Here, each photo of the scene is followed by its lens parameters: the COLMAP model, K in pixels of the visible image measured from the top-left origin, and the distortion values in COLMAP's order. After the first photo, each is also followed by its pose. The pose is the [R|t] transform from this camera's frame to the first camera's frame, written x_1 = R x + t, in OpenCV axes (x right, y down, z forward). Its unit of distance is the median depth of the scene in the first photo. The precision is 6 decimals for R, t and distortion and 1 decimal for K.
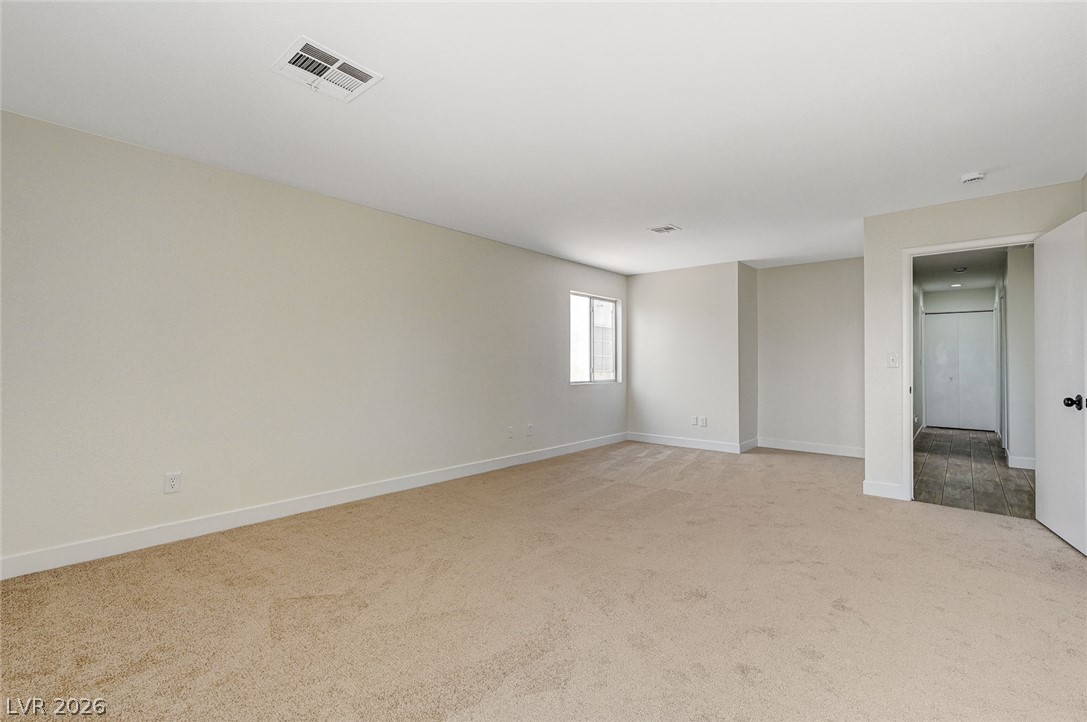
lens RADIAL K [[467.4, 0, 543.5], [0, 467.4, 361.0], [0, 0, 1]] dist [0.000573, 0.000361]
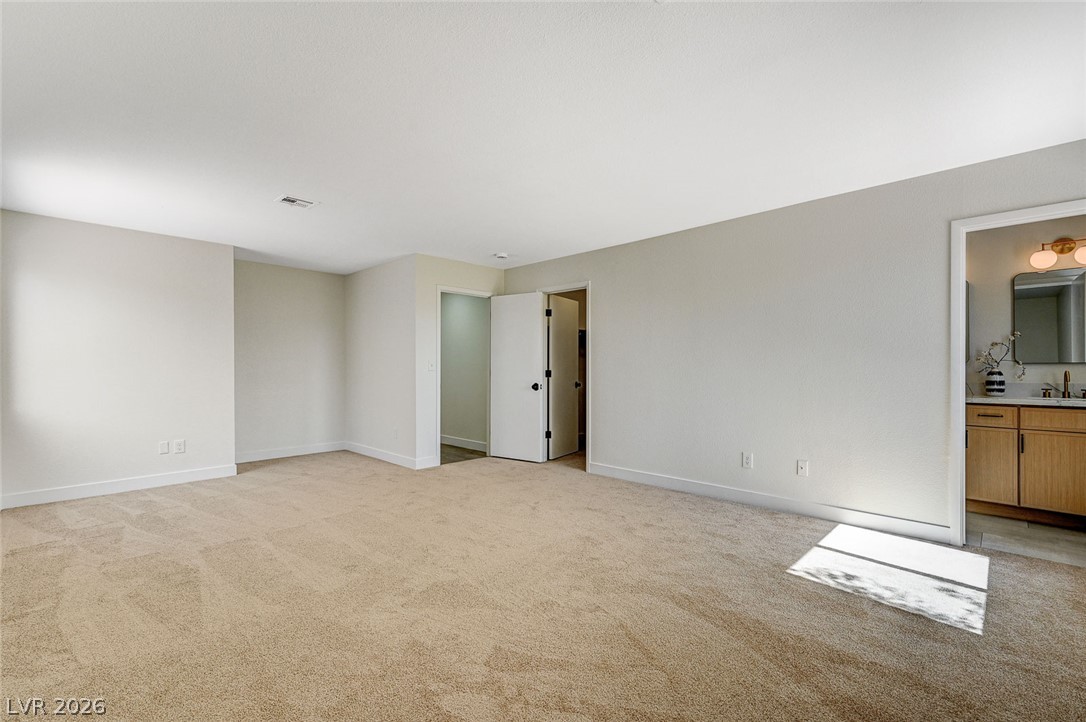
lens RADIAL K [[466.9, 0, 543.0], [0, 466.9, 361.0], [0, 0, 1]] dist [0.000573, 0.000361]
pose [[0.058935, 0.013294, 0.998173, -0.591388], [-0.000068, 0.999911, -0.013313, 0.005539], [-0.998262, 0.000717, 0.058931, 0.606991]]
